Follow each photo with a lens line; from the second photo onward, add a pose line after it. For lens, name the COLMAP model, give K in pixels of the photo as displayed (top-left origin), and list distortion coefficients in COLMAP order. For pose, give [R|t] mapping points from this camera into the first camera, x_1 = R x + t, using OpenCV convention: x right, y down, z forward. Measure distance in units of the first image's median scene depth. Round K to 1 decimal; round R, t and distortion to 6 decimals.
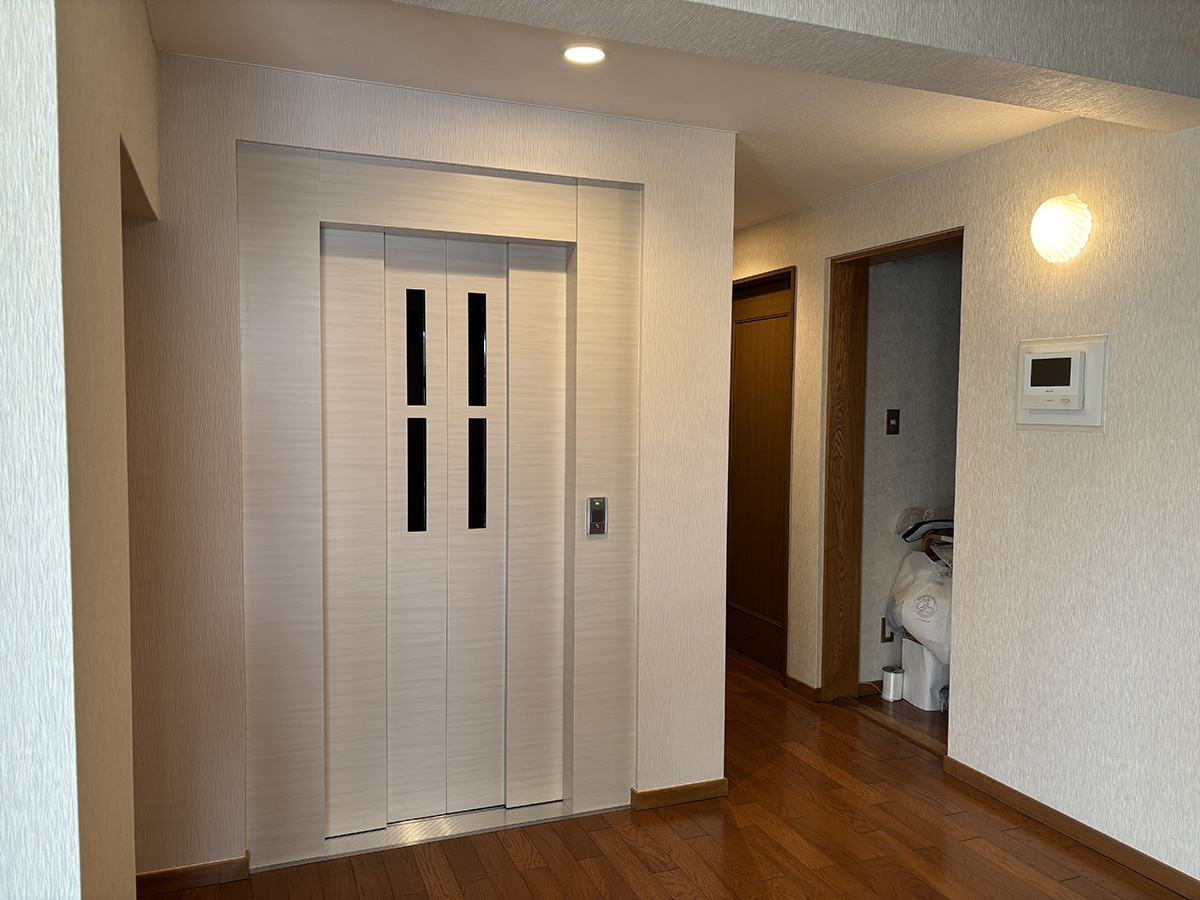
lens RADIAL K [[899.0, 0, 600.0], [0, 899.0, 450.0], [0, 0, 1]] dist [0.055161, -0.055791]
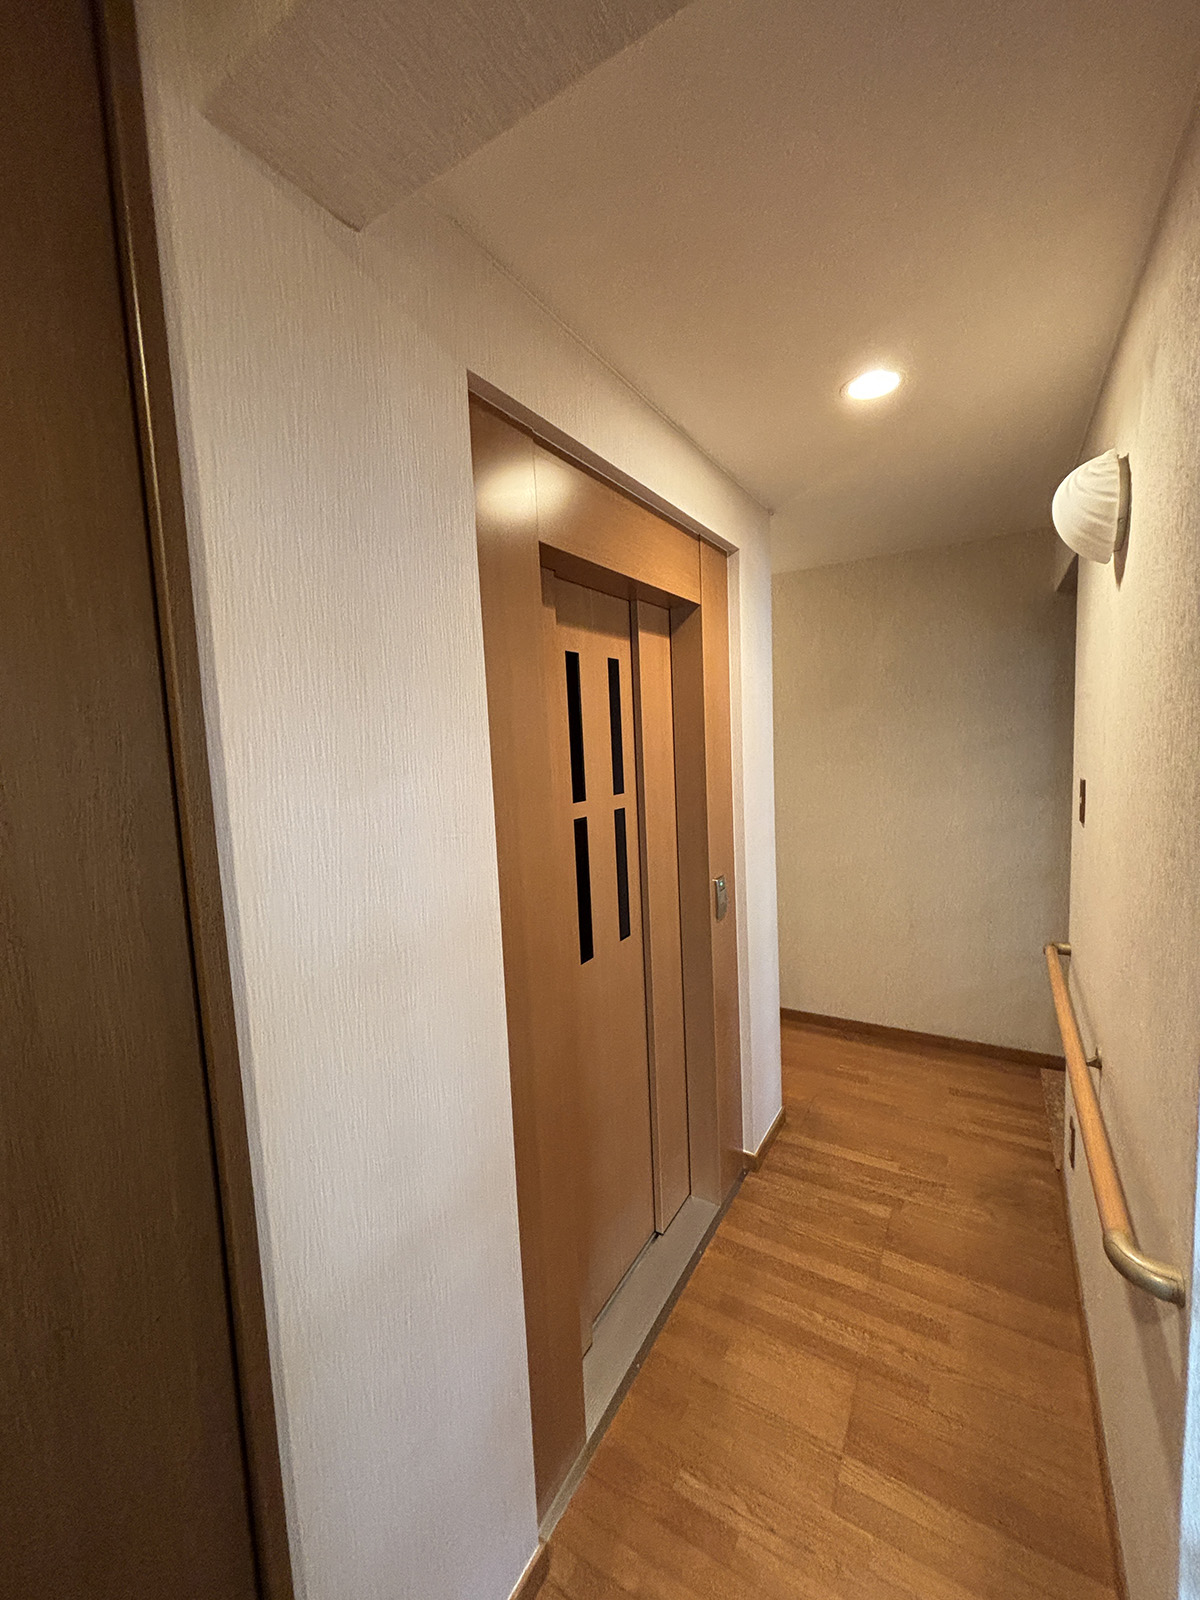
lens RADIAL K [[652.4, 0, 603.5], [0, 652.4, 789.3], [0, 0, 1]] dist [0.000100, 0.000000]
pose [[0.794282, -0.099281, 0.599382, -0.498451], [0.090123, 0.994897, 0.045365, -0.080467], [-0.600827, 0.017985, 0.799177, 0.517484]]
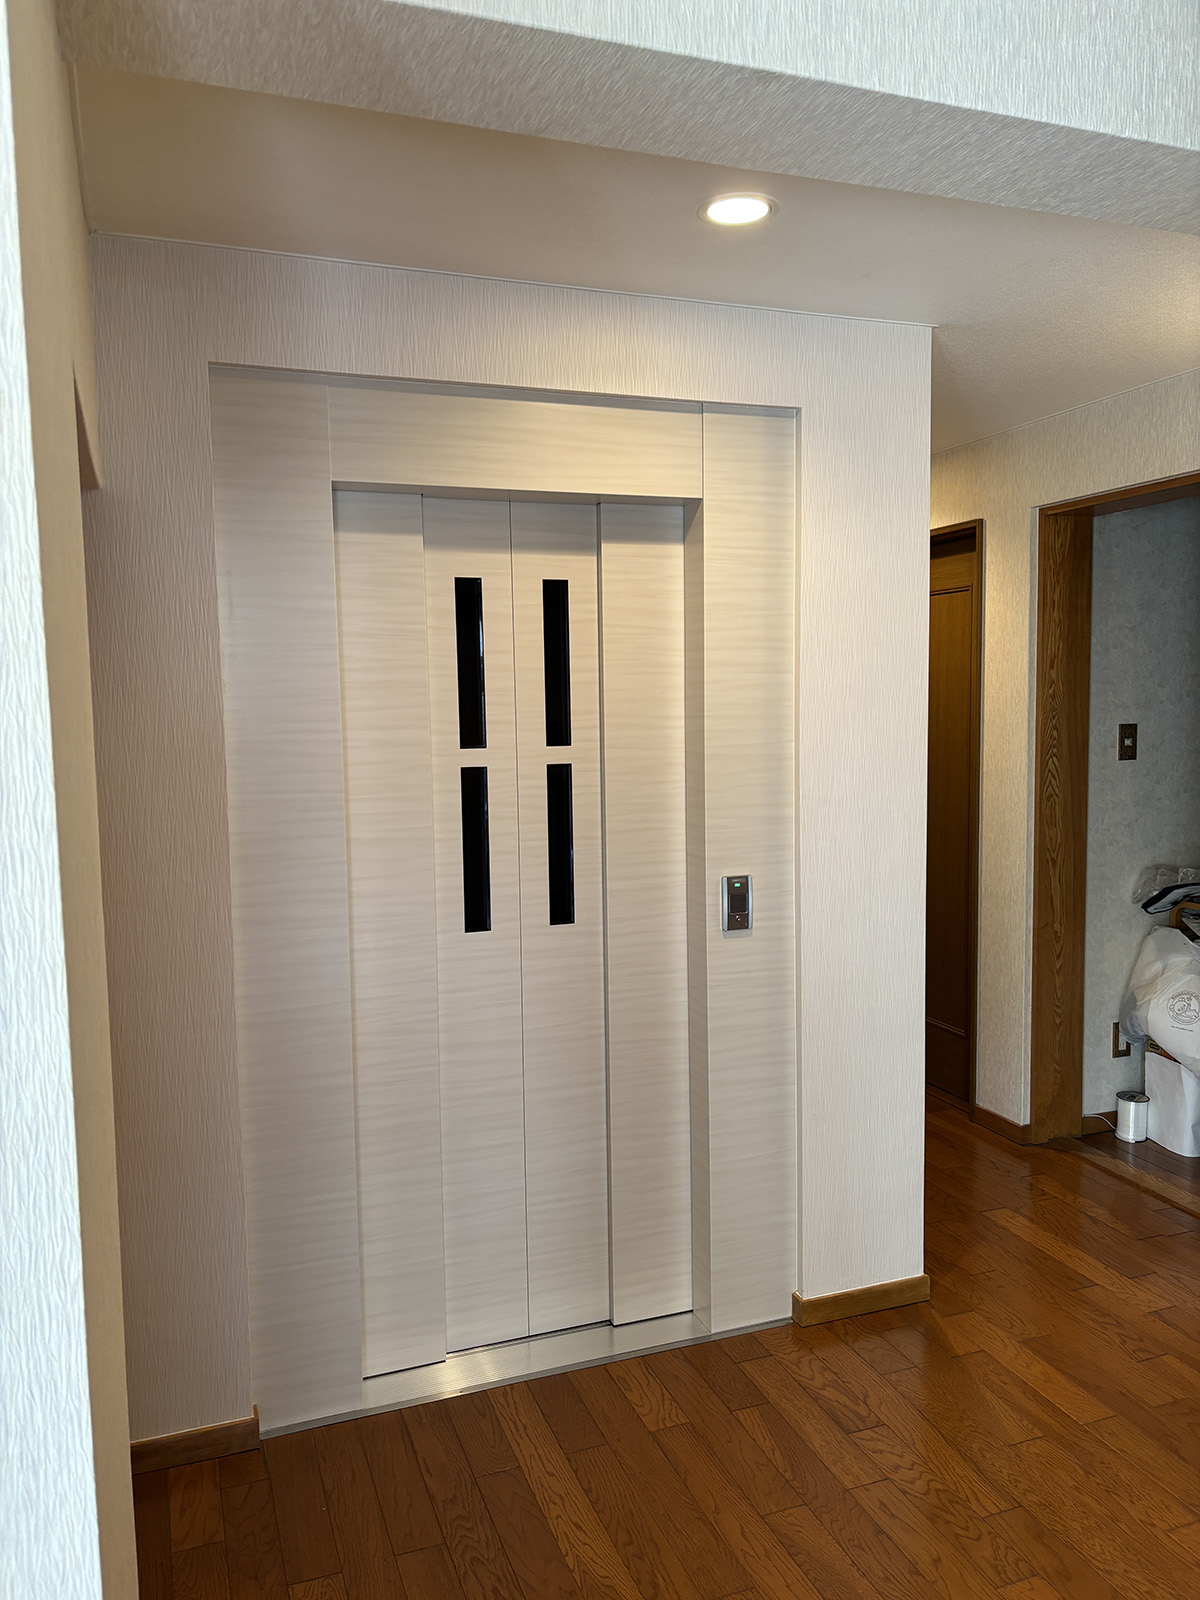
lens RADIAL K [[1198.7, 0, 600.7], [0, 1198.7, 801.3], [0, 0, 1]] dist [0.055161, -0.055791]
pose [[0.999435, -0.023352, -0.024174, -0.082247], [0.024082, 0.999249, 0.030366, -0.033175], [0.023447, -0.030931, 0.999246, 0.091687]]
